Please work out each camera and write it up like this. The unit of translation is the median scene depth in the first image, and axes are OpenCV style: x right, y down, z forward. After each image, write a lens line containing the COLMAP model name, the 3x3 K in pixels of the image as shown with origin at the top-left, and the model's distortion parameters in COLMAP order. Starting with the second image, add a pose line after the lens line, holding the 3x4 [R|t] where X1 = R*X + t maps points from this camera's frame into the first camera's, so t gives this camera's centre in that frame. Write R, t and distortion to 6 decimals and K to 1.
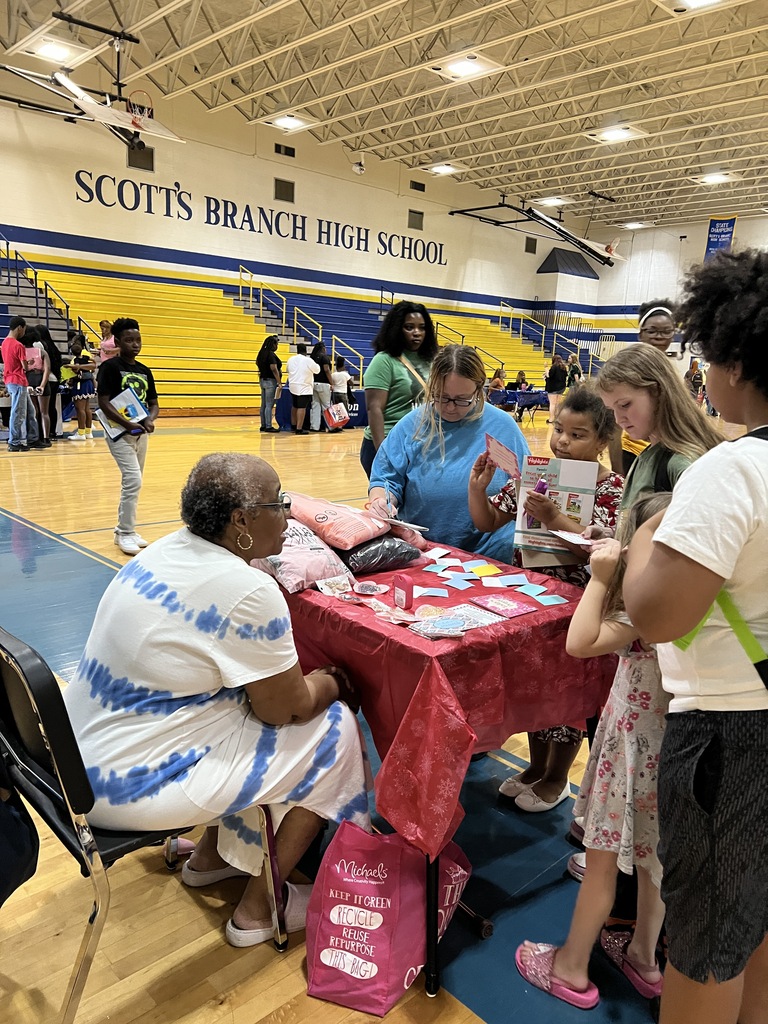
lens RADIAL K [[765.1, 0, 386.3], [0, 765.1, 510.5], [0, 0, 1]] dist [0.032384, -0.012202]
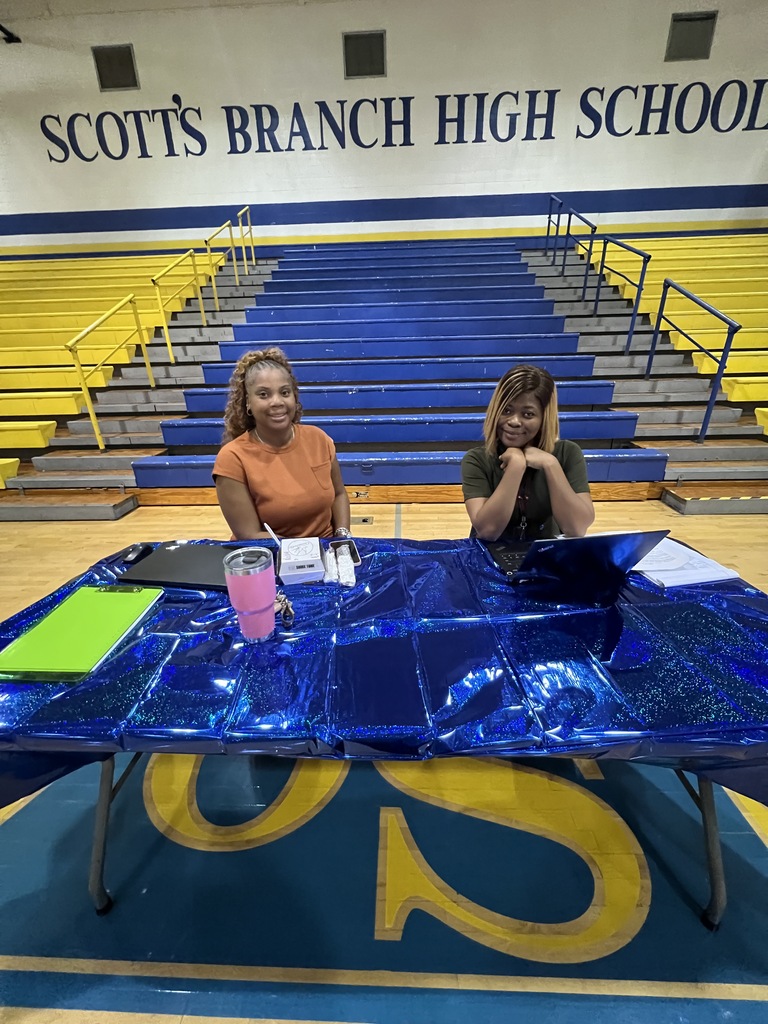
lens RADIAL K [[407.3, 0, 384.1], [0, 407.3, 509.8], [0, 0, 1]] dist [-0.003507, 0.001142]
pose [[0.696639, 0.204138, -0.687765, 0.163023], [-0.084890, 0.975383, 0.203522, -0.133050], [0.712381, -0.083398, 0.696820, 0.741446]]
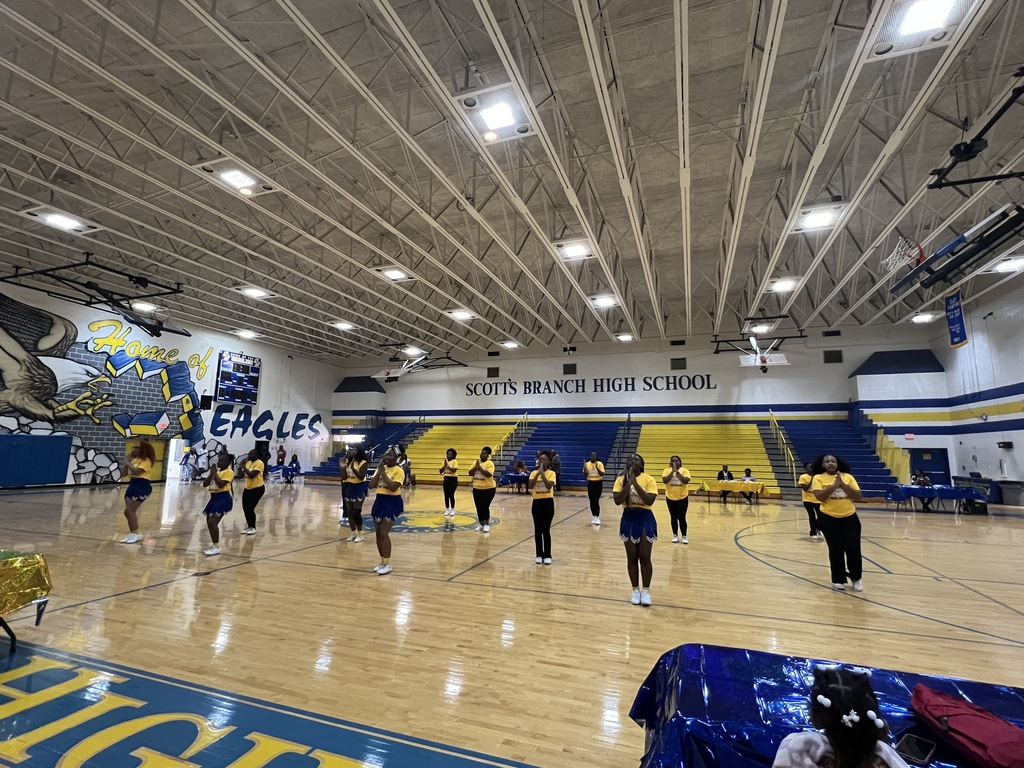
lens RADIAL K [[486.0, 0, 509.3], [0, 486.0, 384.8], [0, 0, 1]] dist [0.001259, 0.000852]
pose [[0.445499, -0.165826, -0.879791, 0.802938], [-0.171525, 0.948684, -0.265666, -0.043488], [0.878698, 0.269260, 0.394194, 0.410294]]
